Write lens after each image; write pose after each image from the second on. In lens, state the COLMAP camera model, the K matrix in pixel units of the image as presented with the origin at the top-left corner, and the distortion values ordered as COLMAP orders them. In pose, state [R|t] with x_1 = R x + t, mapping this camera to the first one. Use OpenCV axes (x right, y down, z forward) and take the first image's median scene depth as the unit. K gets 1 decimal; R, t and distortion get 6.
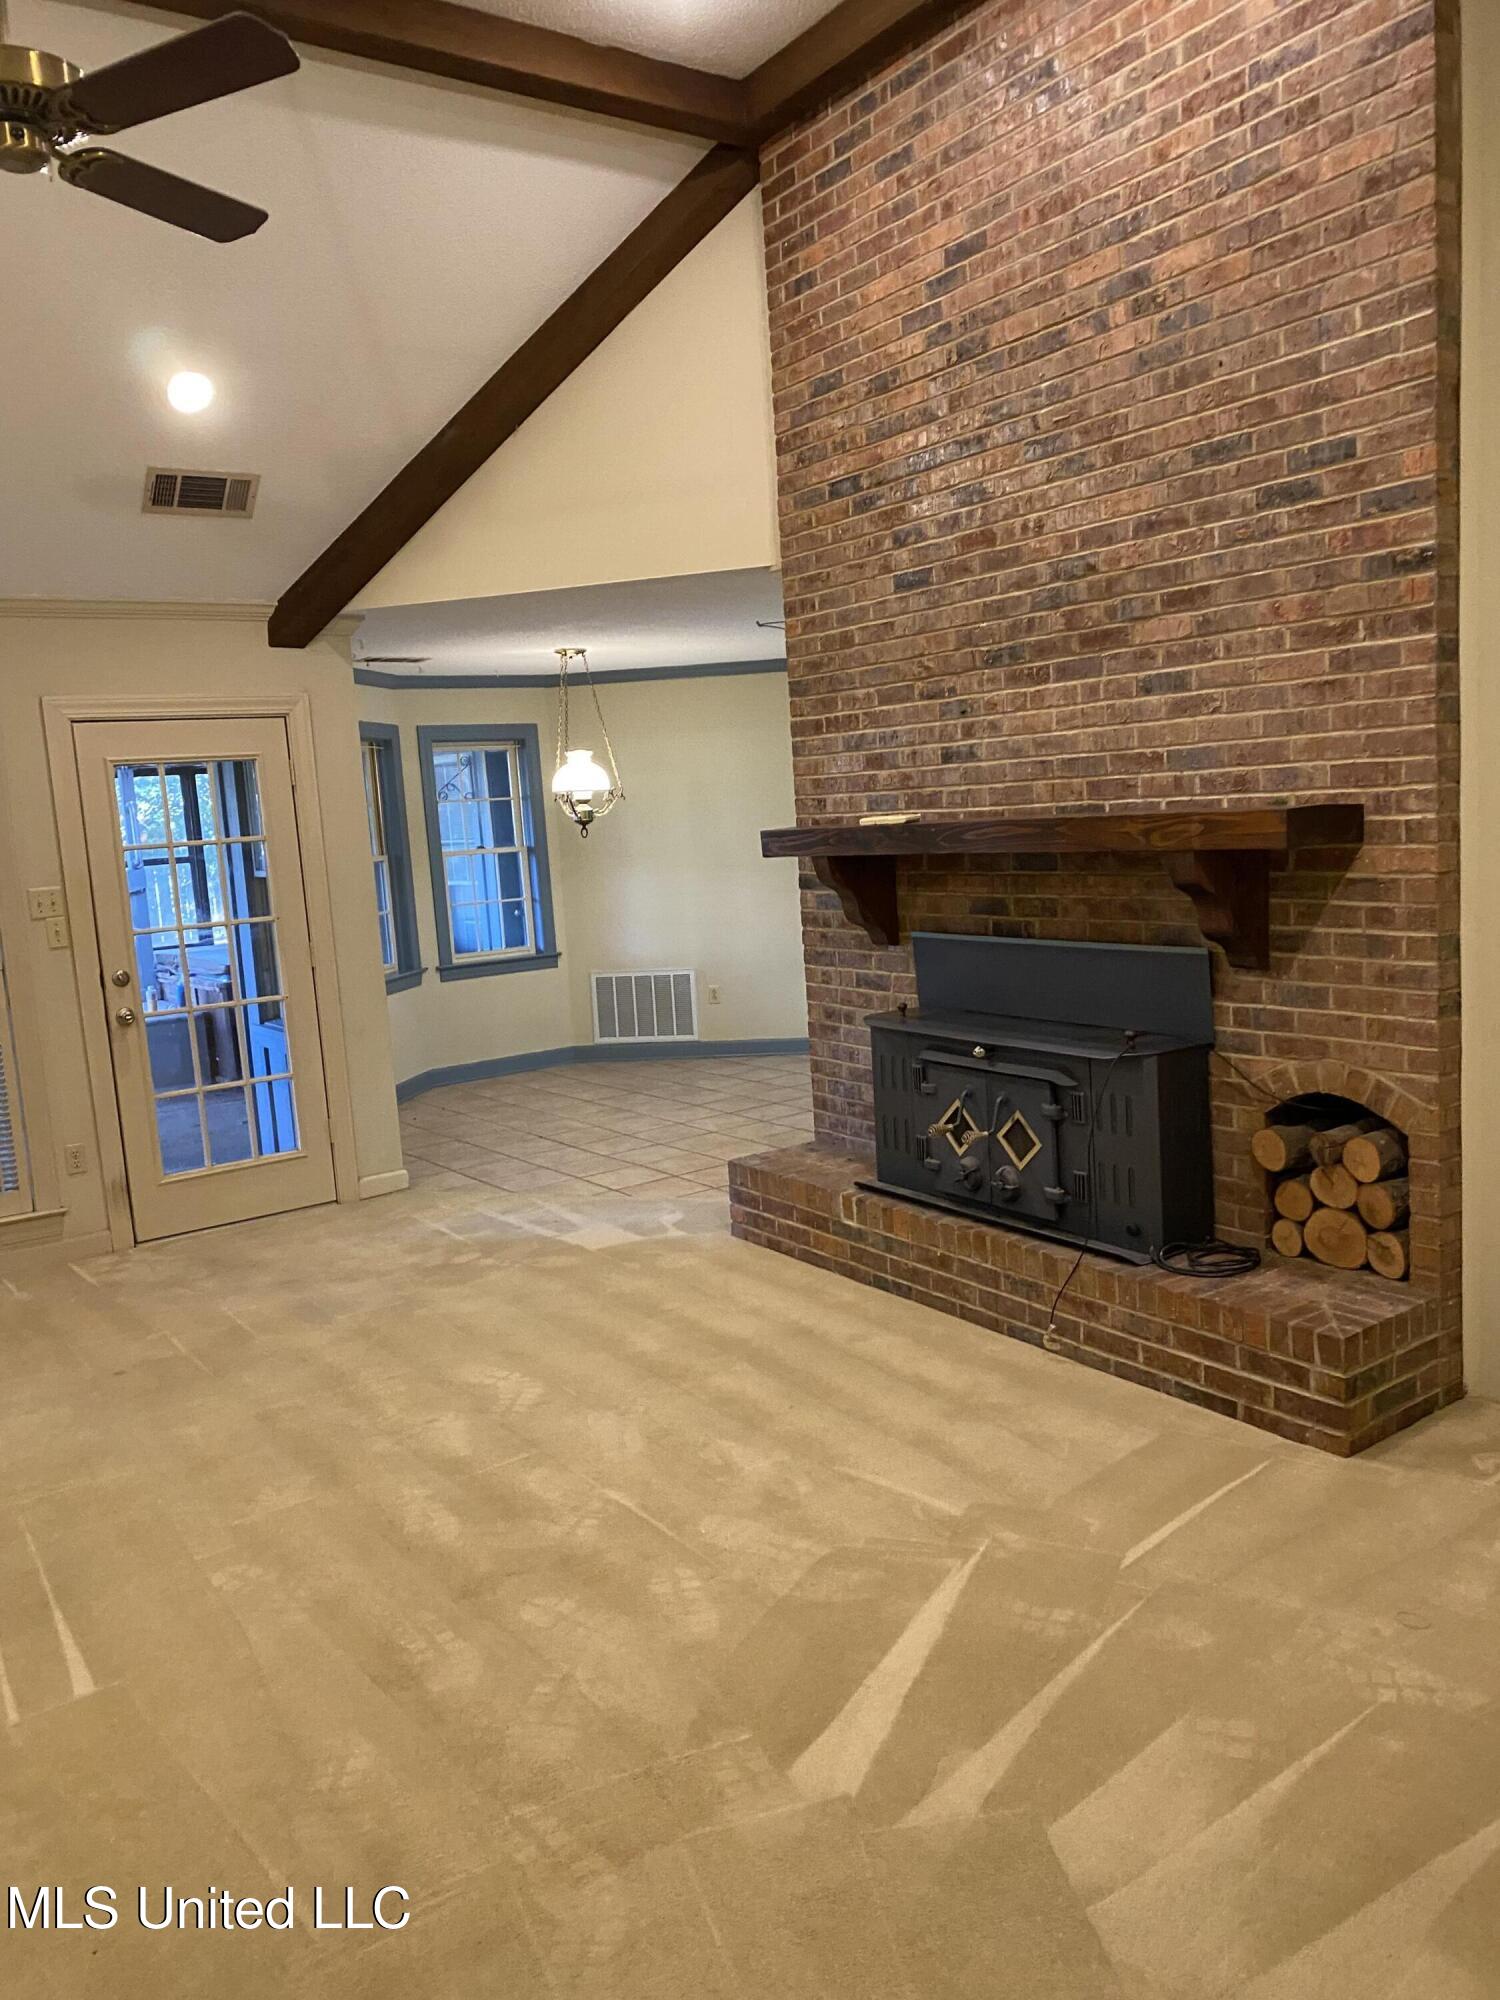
lens RADIAL K [[1538.2, 0, 752.3], [0, 1538.2, 1012.5], [0, 0, 1]] dist [0.006716, -0.006493]
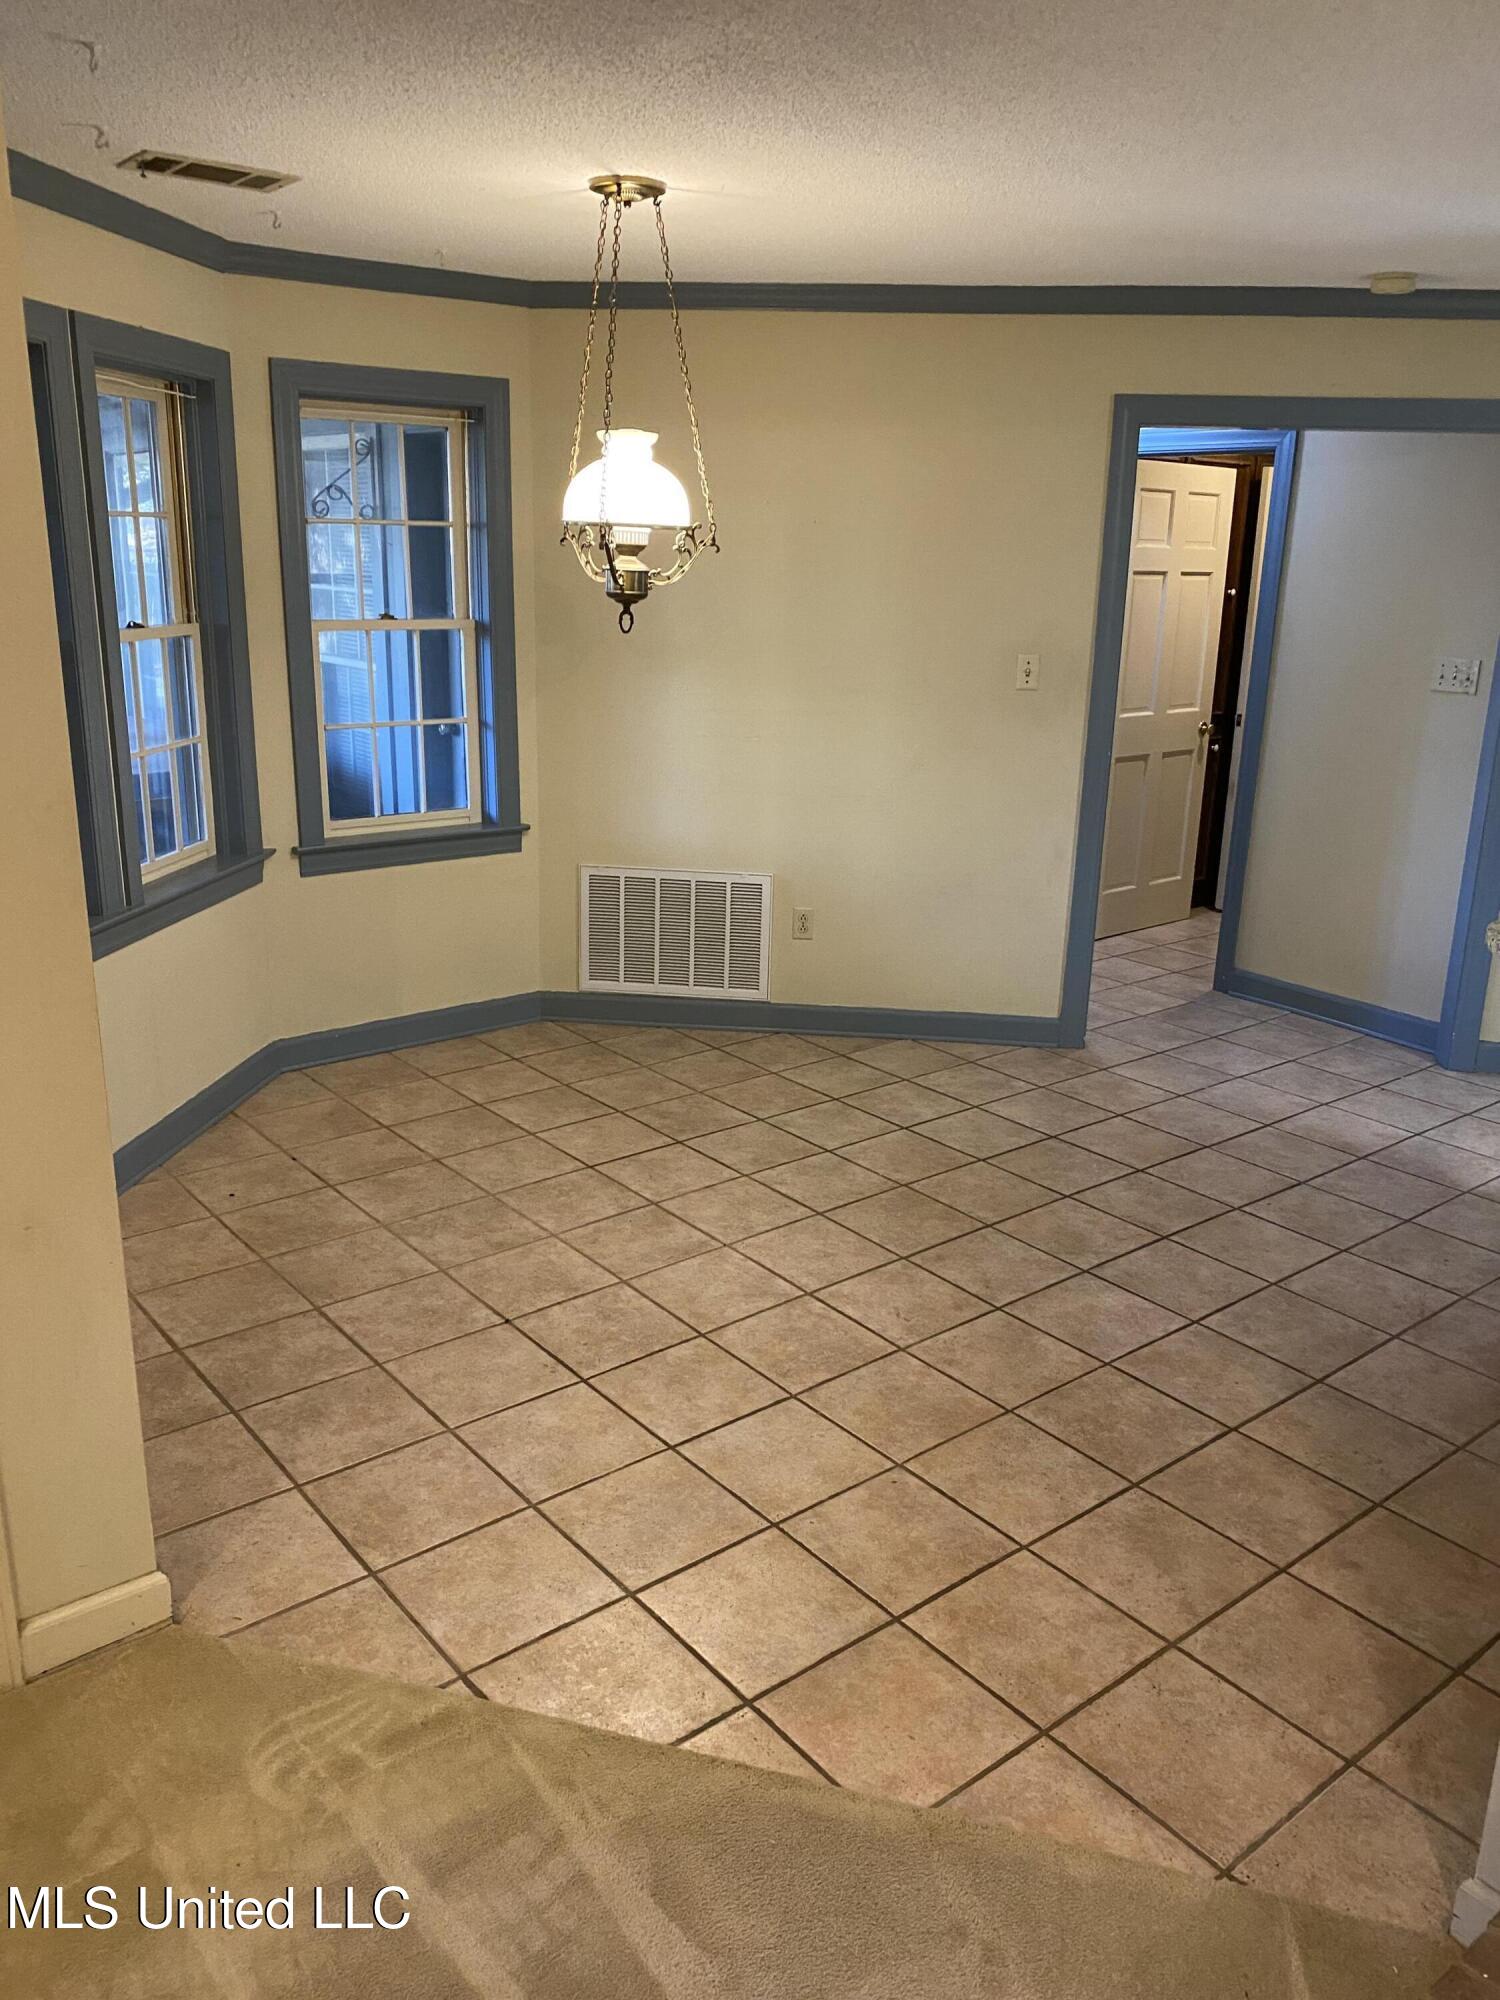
lens RADIAL K [[1518.4, 0, 716.1], [0, 1518.4, 977.6], [0, 0, 1]] dist [0.001085, -0.003322]
pose [[0.996094, 0.063246, 0.061609, -0.094492], [-0.071329, 0.987675, 0.139322, -0.070244], [-0.052038, -0.143172, 0.988329, 0.493840]]
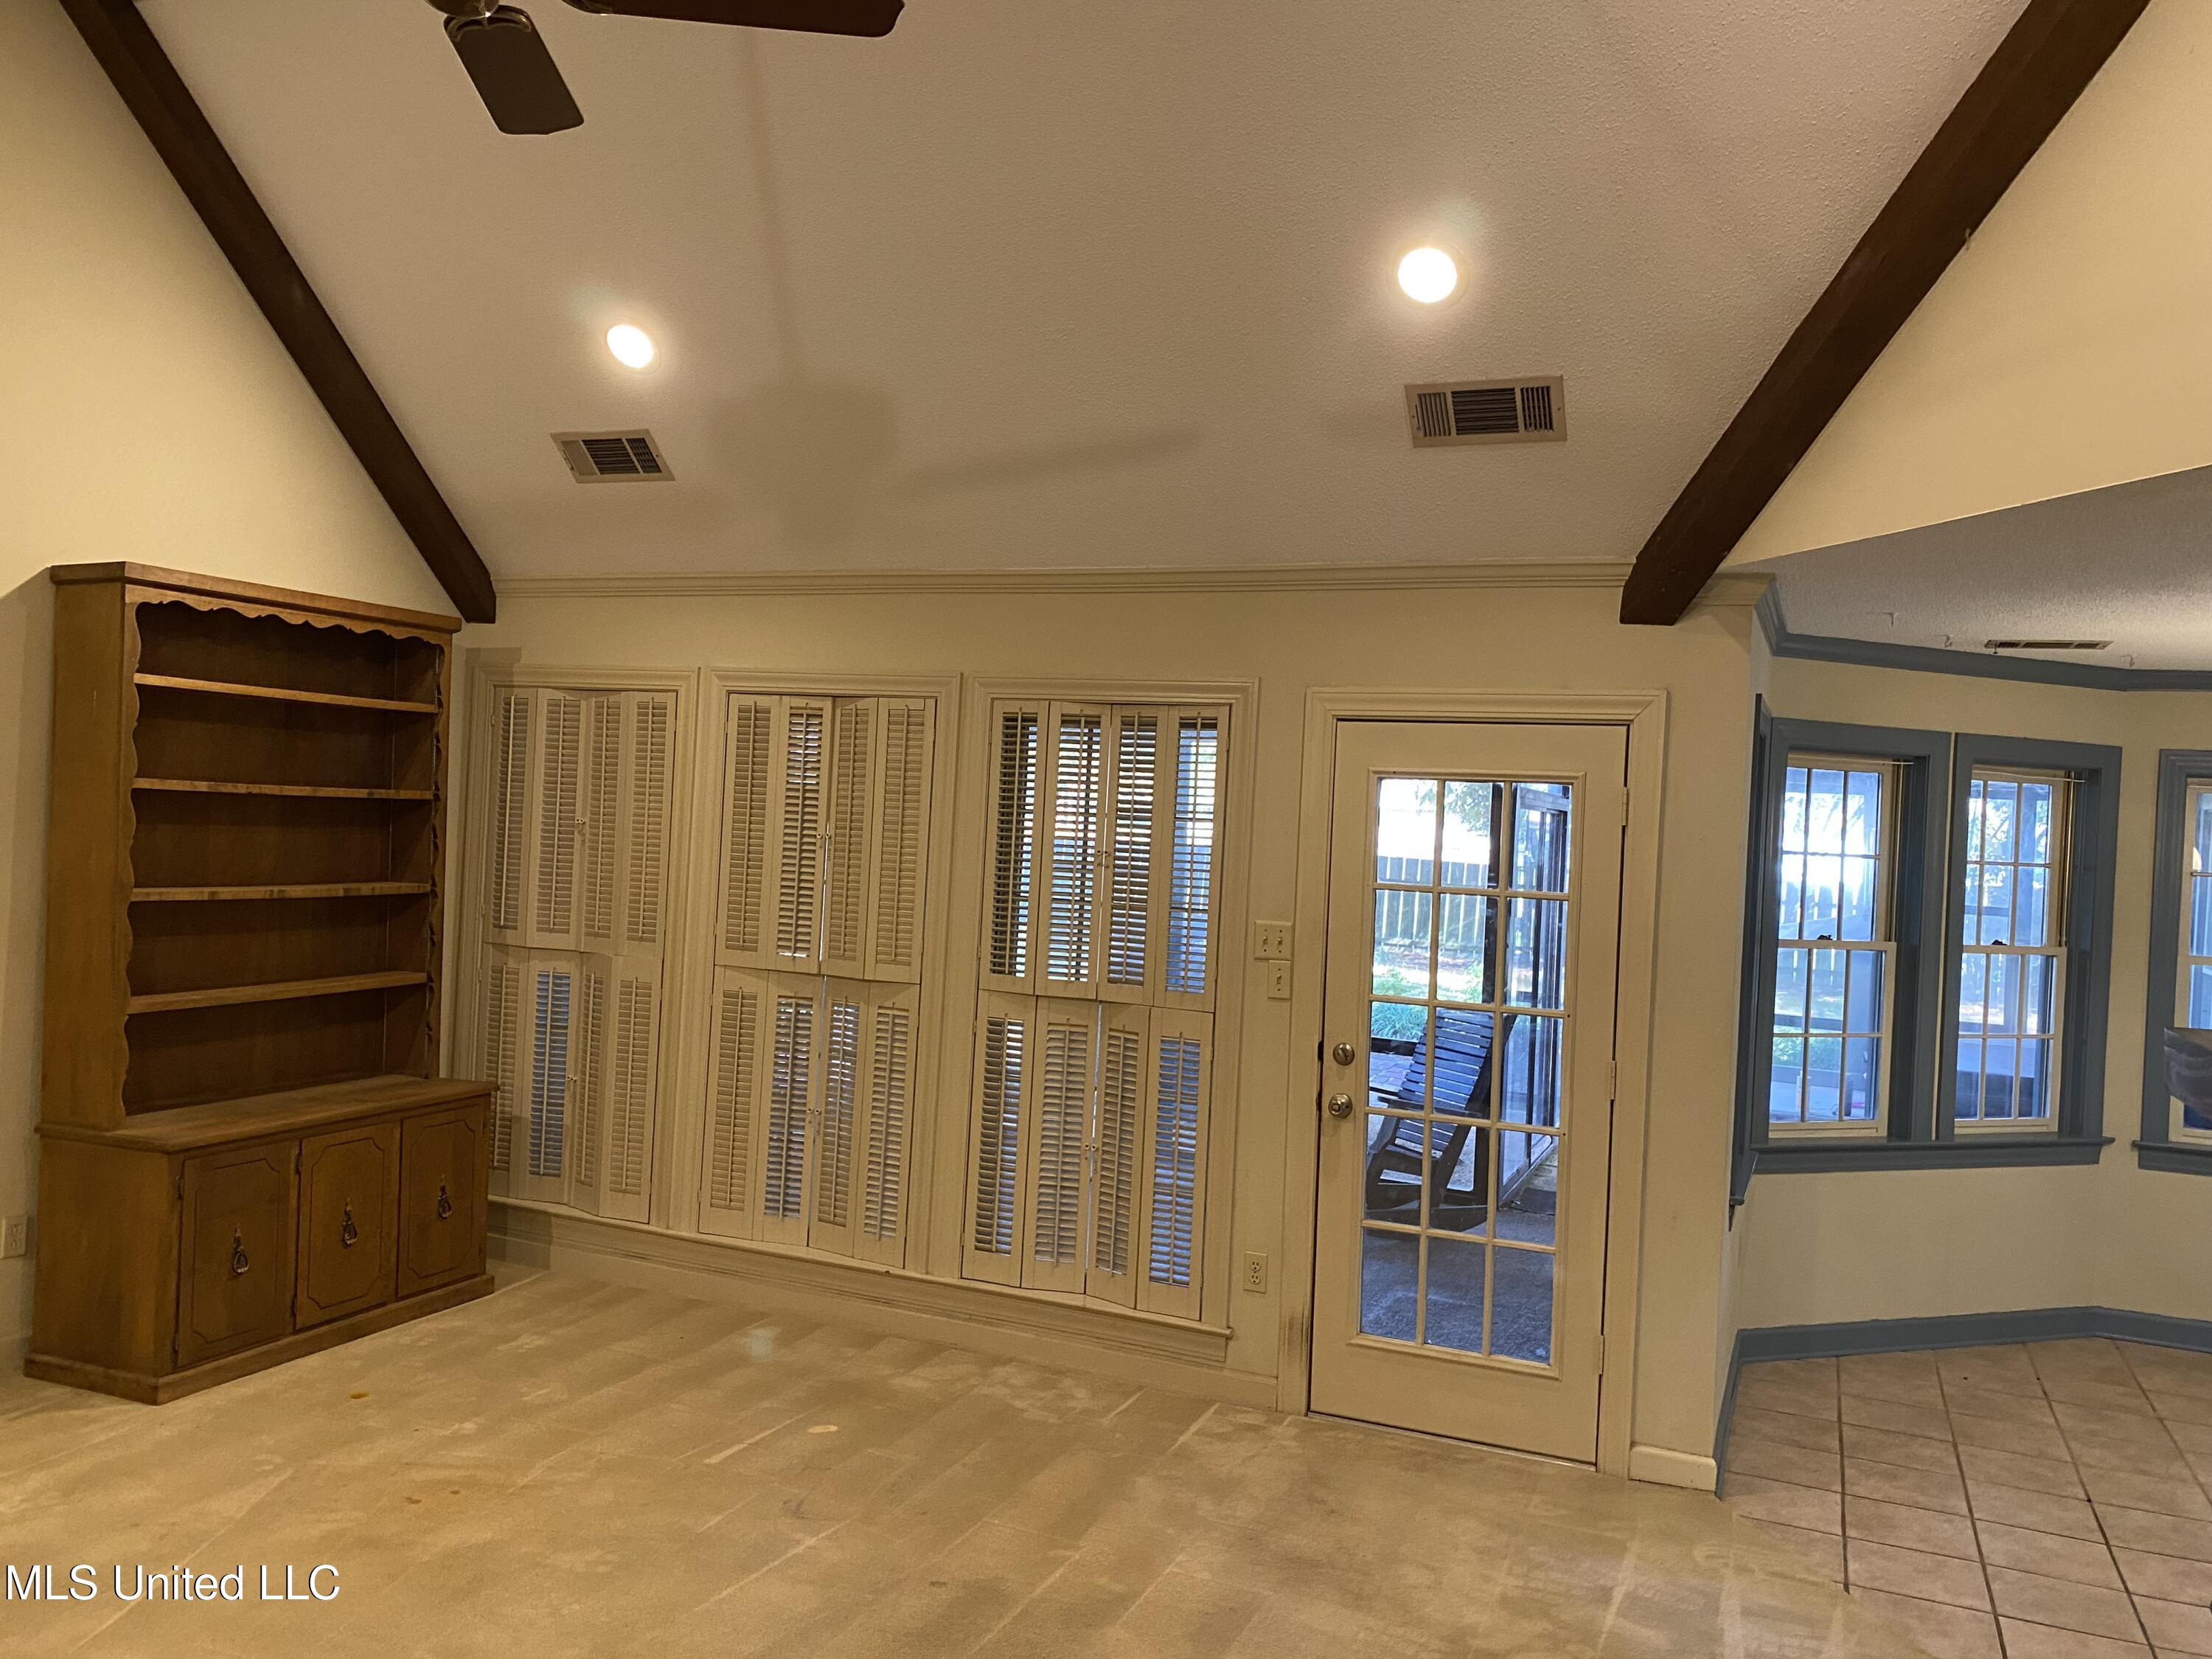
lens RADIAL K [[1701.2, 0, 1102.2], [0, 1701.2, 811.4], [0, 0, 1]] dist [0.006716, -0.006493]
pose [[0.512377, 0.088783, -0.854159, 0.152476], [-0.196784, 0.980314, -0.016147, -0.068205], [0.835910, 0.176358, 0.519761, 0.298883]]
